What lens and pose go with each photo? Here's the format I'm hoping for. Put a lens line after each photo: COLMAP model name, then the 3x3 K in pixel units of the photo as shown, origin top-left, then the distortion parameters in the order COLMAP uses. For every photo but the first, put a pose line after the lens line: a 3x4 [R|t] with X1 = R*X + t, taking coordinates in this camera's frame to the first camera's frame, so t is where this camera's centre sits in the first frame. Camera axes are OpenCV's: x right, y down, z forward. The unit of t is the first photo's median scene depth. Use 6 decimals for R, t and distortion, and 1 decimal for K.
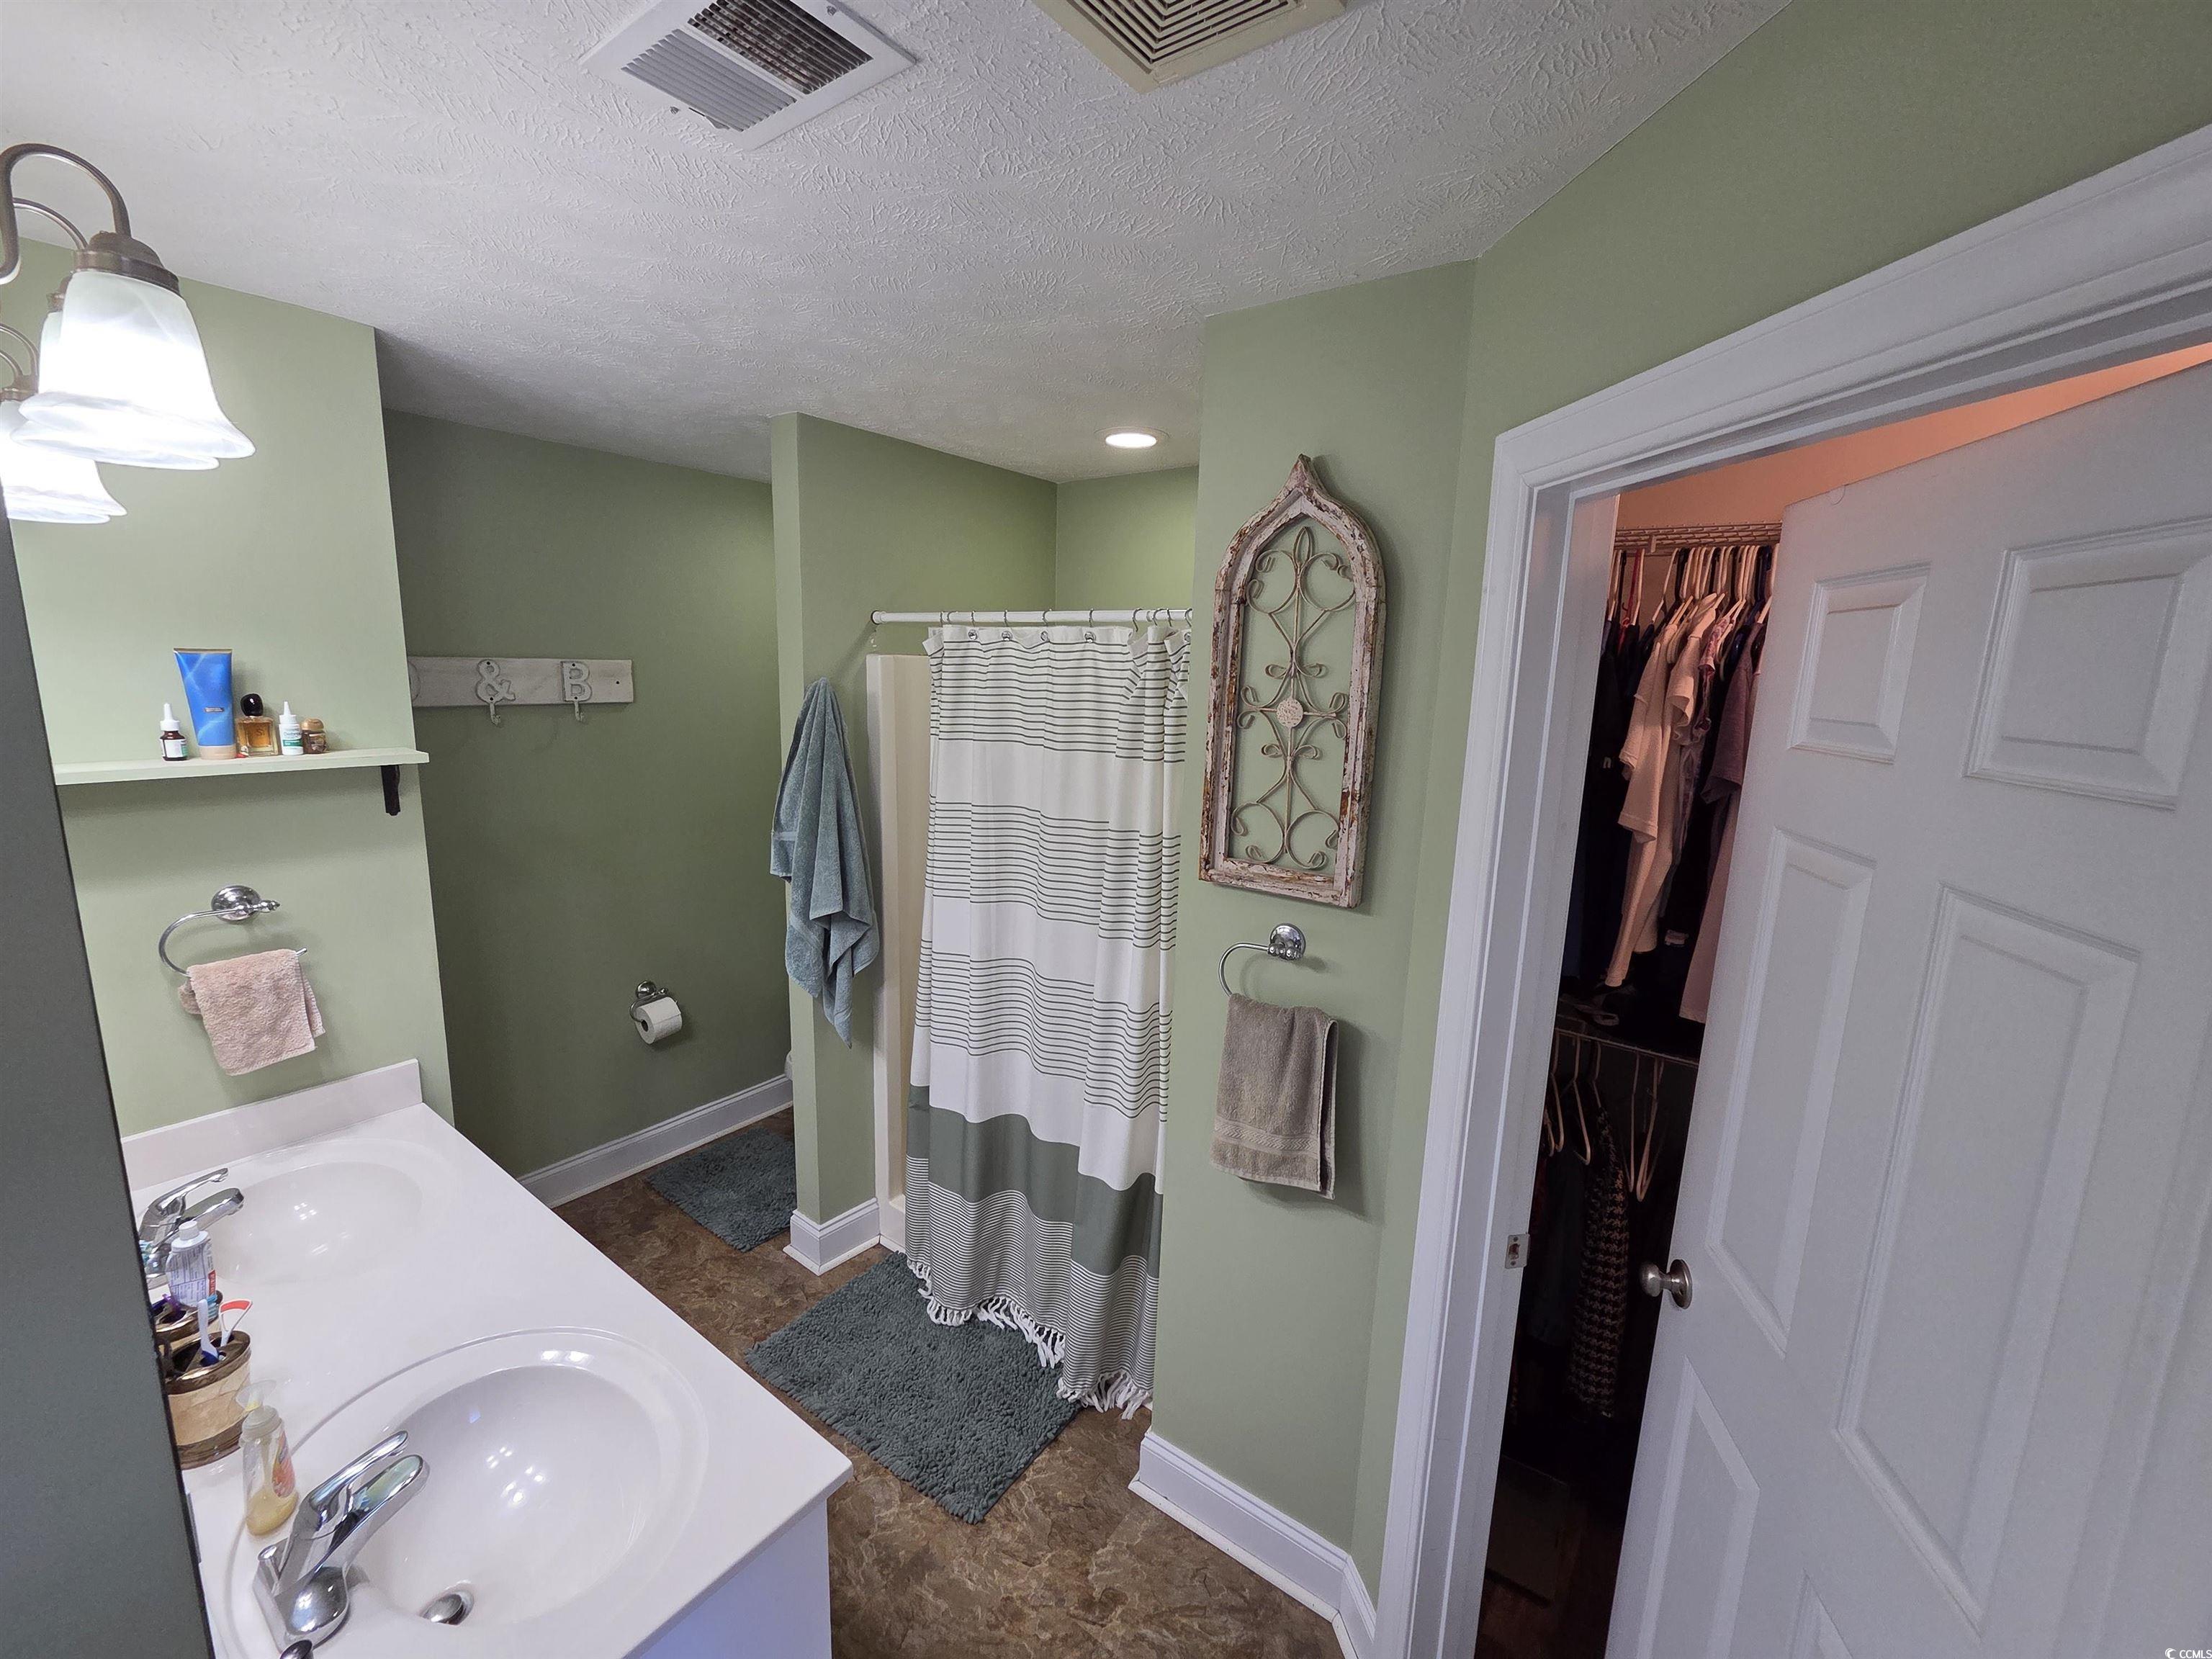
lens RADIAL K [[911.2, 0, 1098.0], [0, 911.2, 827.7], [0, 0, 1]] dist [-0.002132, 0.001519]
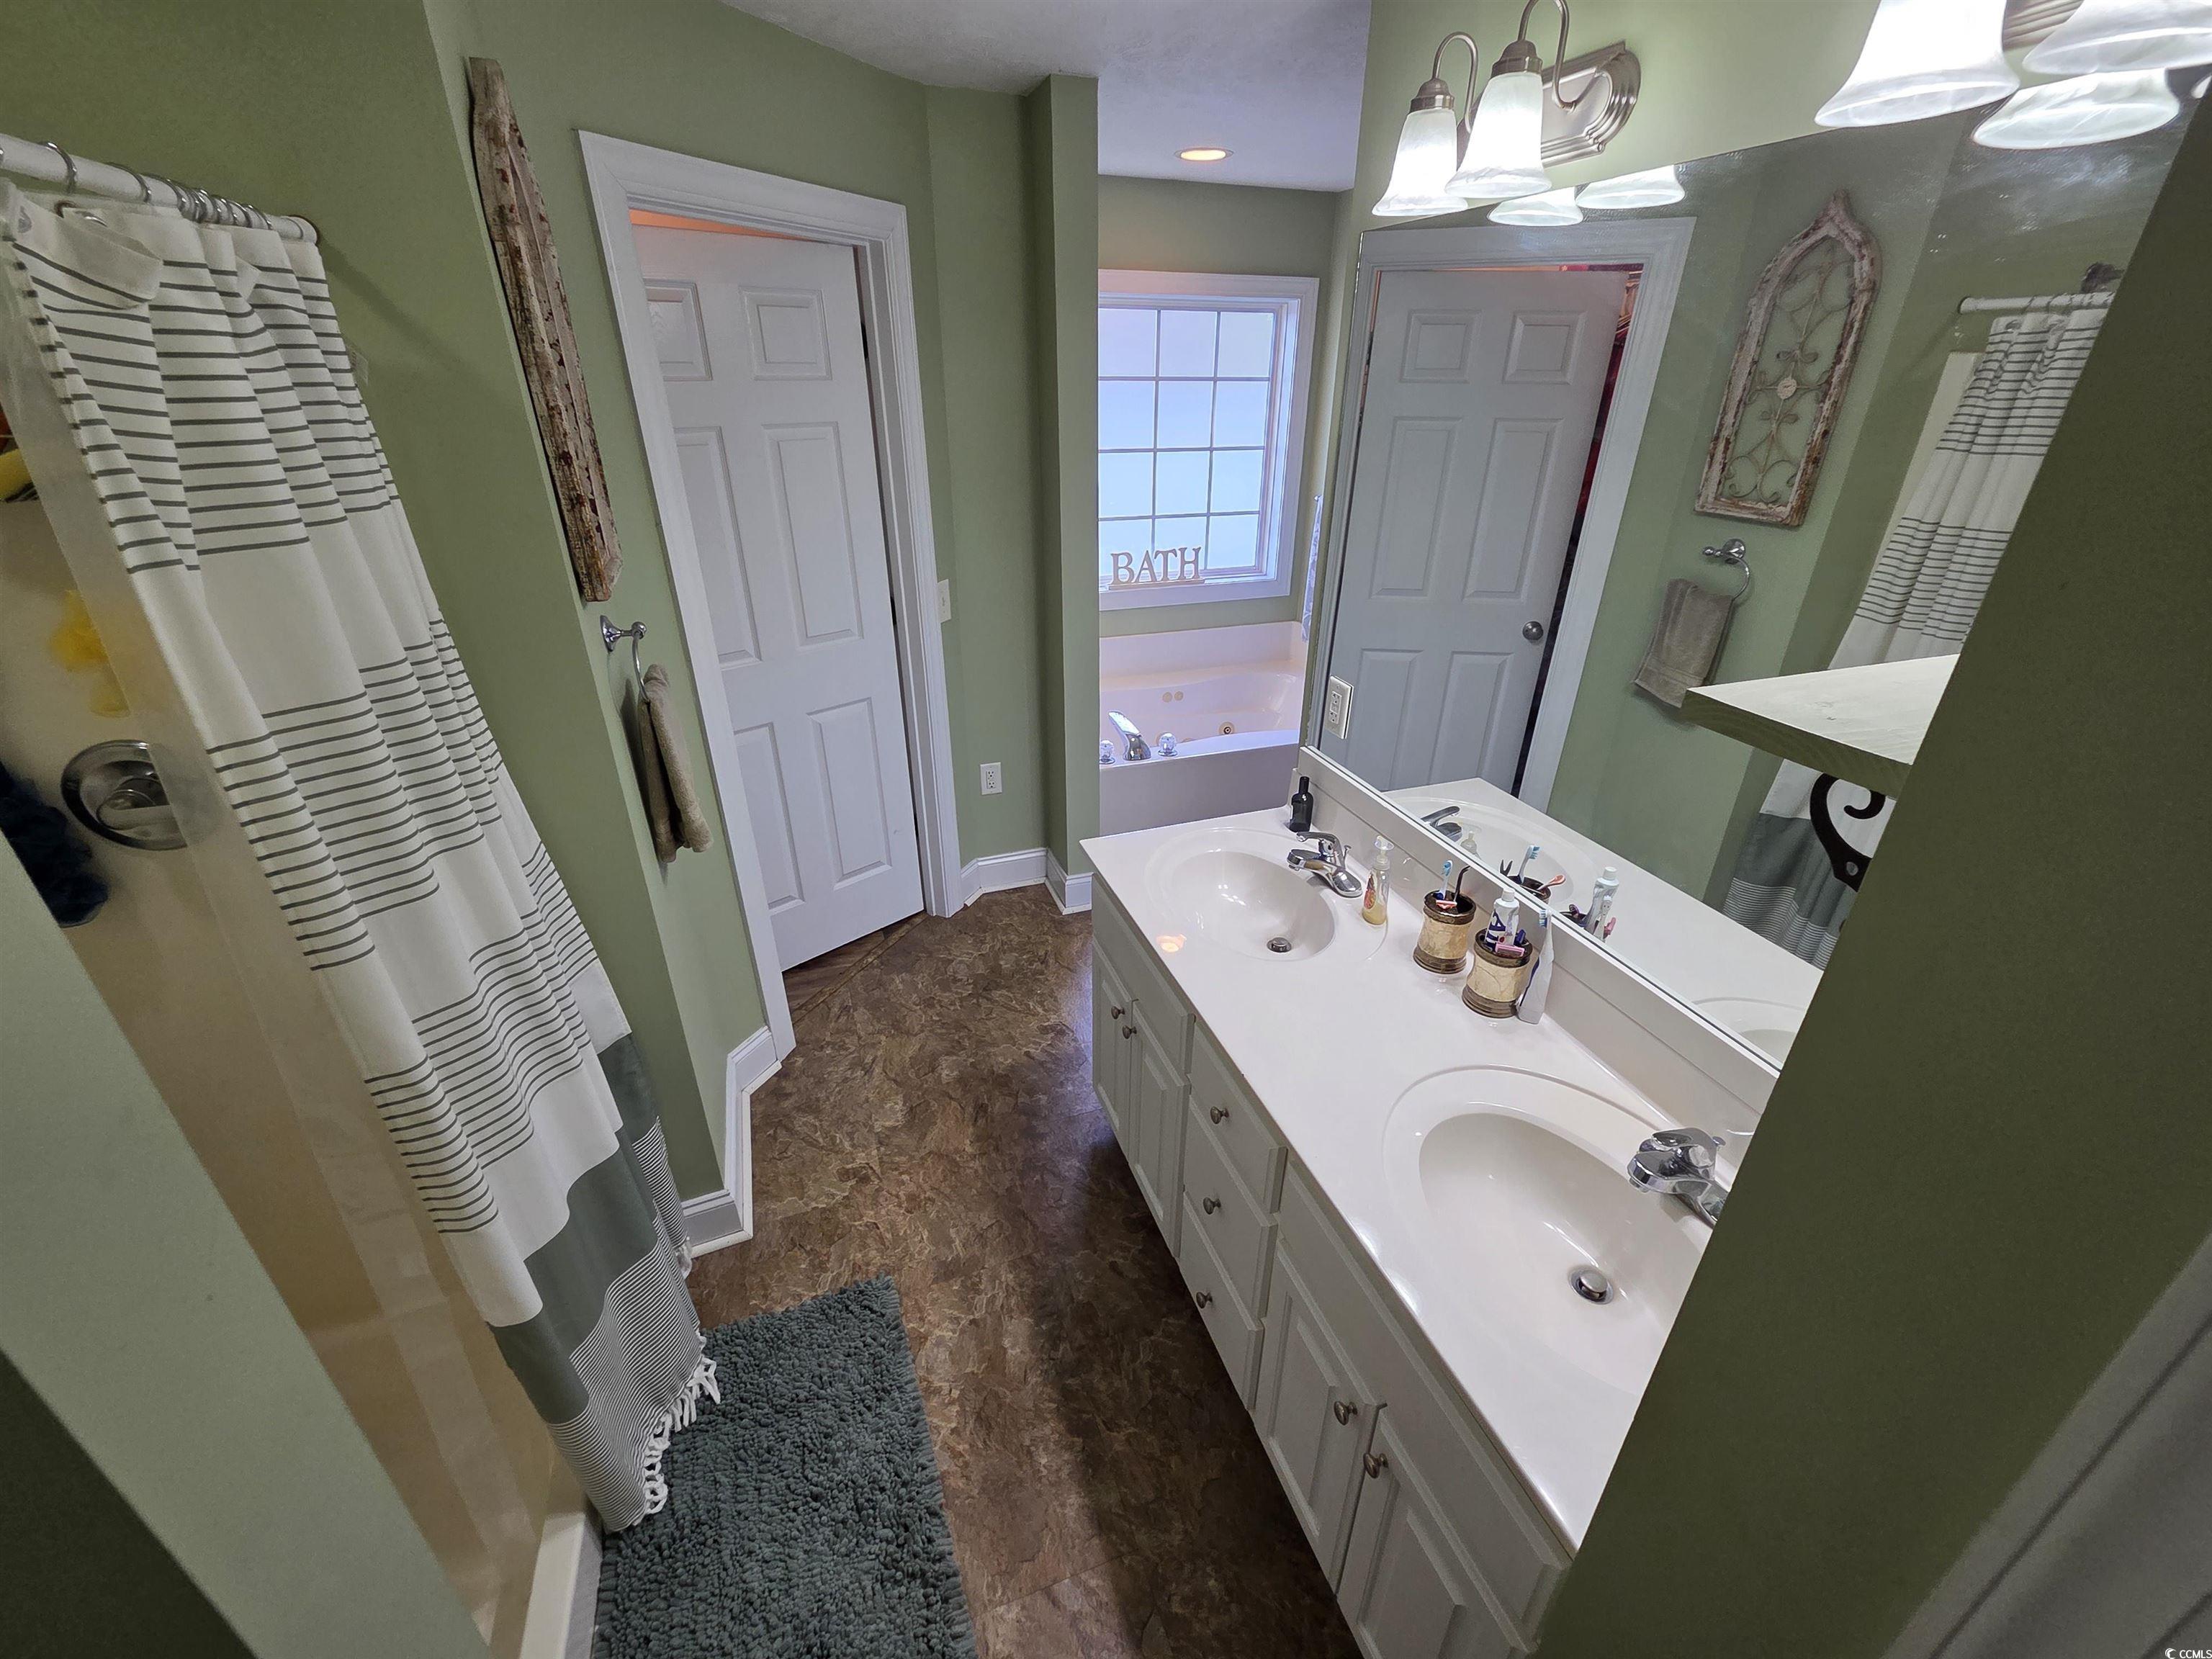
lens RADIAL K [[911.2, 0, 1104.1], [0, 911.2, 823.8], [0, 0, 1]] dist [-0.002132, 0.001519]
pose [[-0.833727, -0.274087, 0.479349, -0.723614], [0.074002, 0.804814, 0.588896, -0.243970], [-0.547195, 0.526452, -0.650712, 1.323932]]
